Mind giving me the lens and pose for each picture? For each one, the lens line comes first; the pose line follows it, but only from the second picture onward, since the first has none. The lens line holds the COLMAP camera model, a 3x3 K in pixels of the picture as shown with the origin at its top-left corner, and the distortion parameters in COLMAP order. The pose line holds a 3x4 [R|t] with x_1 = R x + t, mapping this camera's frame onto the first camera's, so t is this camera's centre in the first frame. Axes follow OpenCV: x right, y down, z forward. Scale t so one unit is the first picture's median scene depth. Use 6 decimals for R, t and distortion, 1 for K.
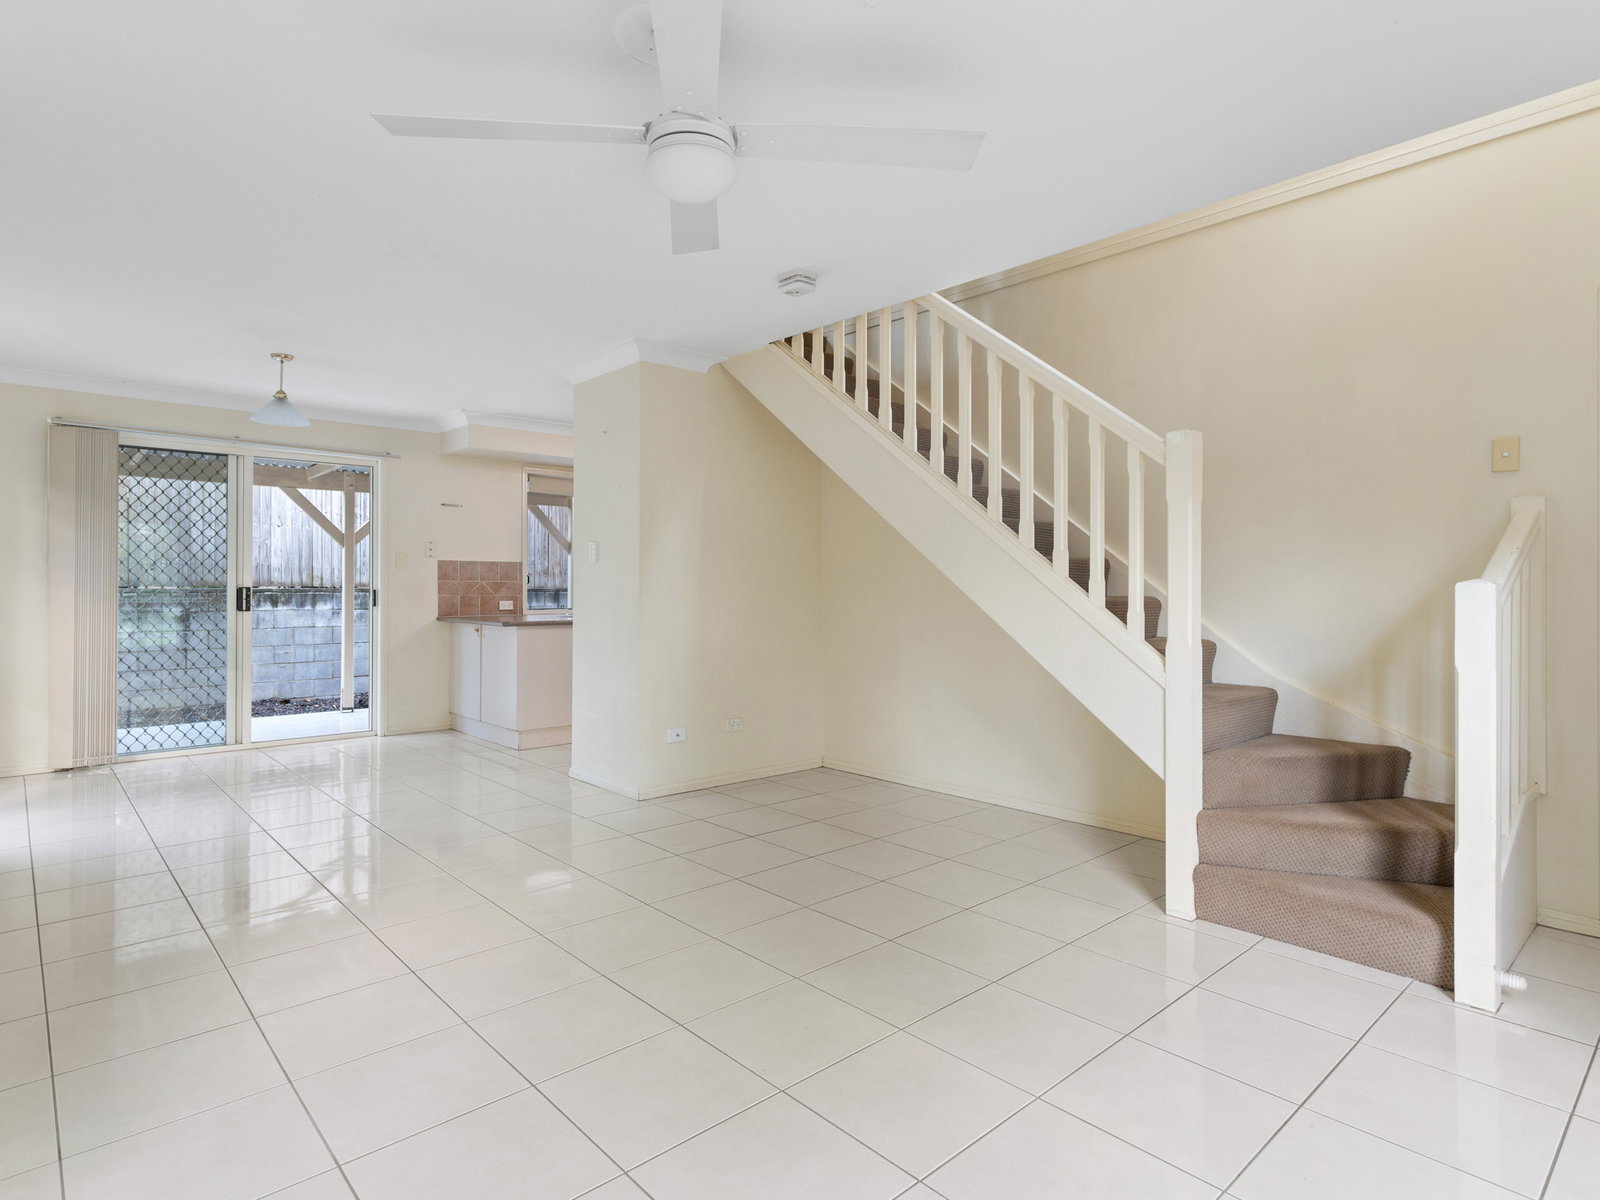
lens RADIAL K [[864.5, 0, 829.2], [0, 864.5, 577.6], [0, 0, 1]] dist [-0.002201, -0.001182]
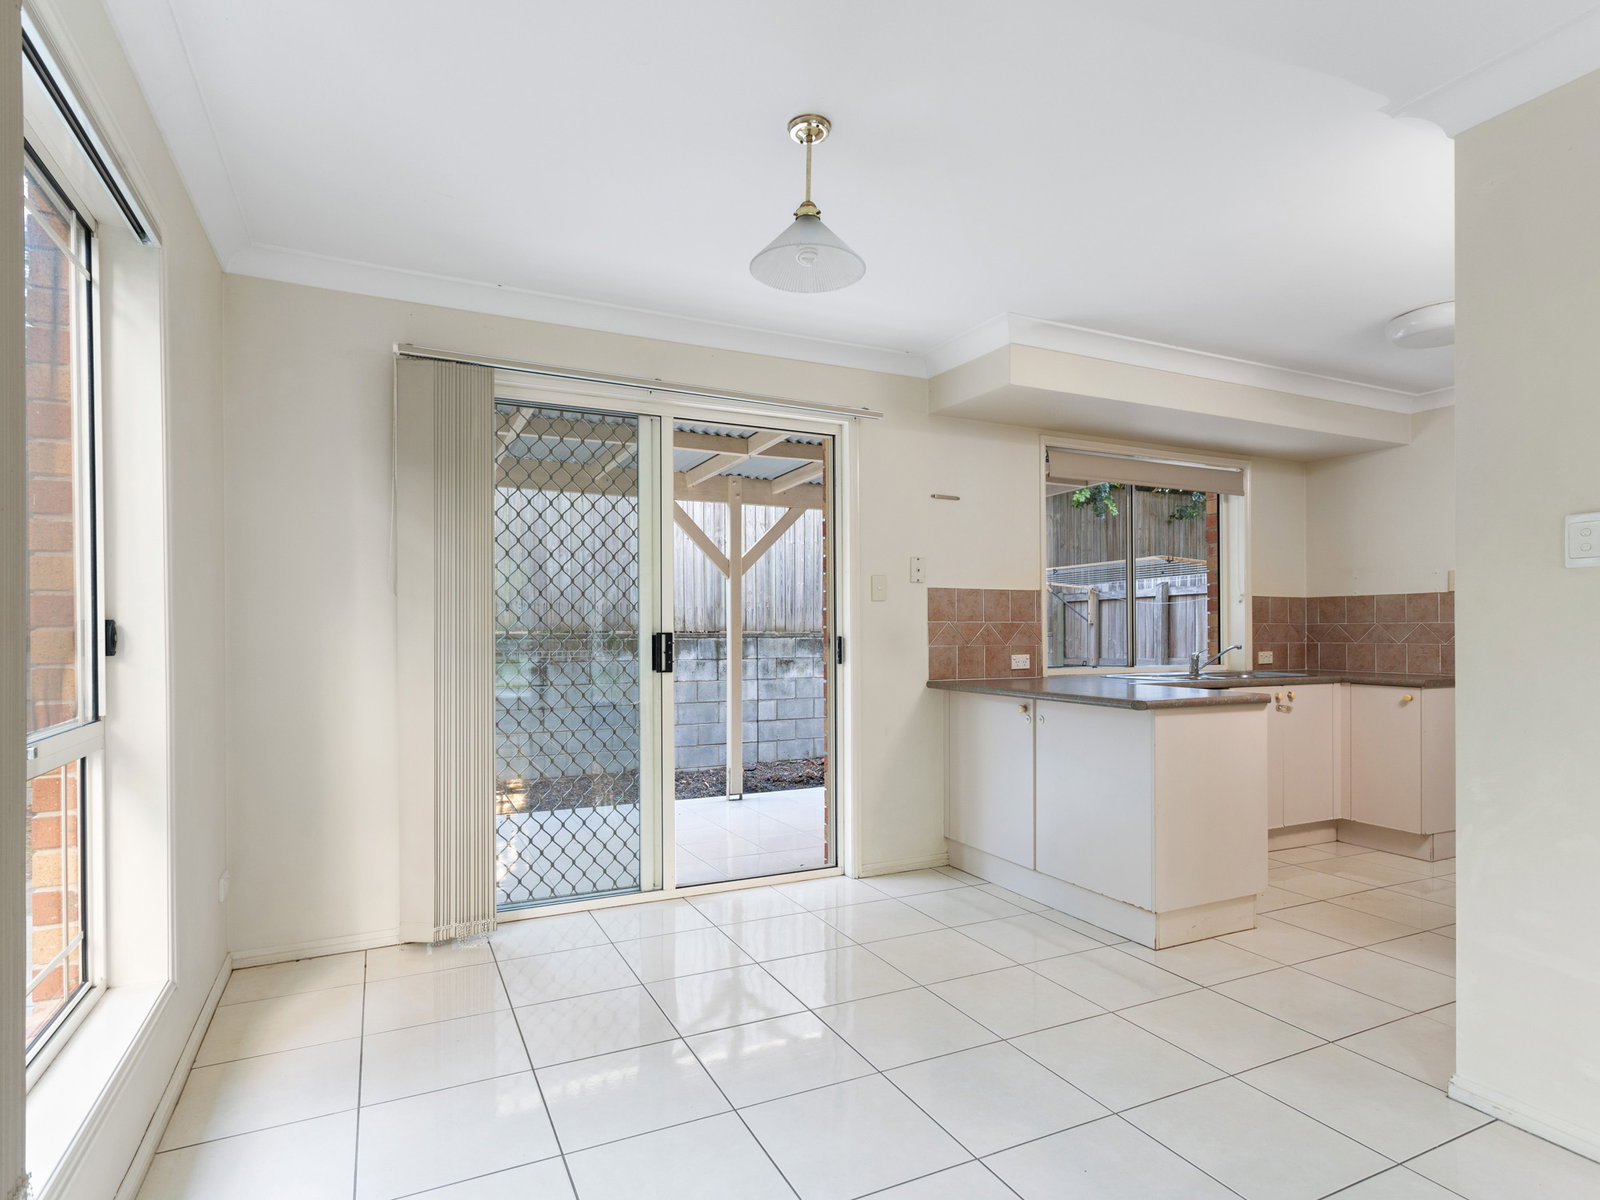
lens RADIAL K [[864.5, 0, 818.2], [0, 864.5, 630.8], [0, 0, 1]] dist [-0.002201, -0.001182]
pose [[0.956731, -0.001567, -0.290970, -0.350686], [0.004674, 0.999939, 0.009985, 0.003903], [0.290937, -0.010913, 0.956680, 0.397212]]
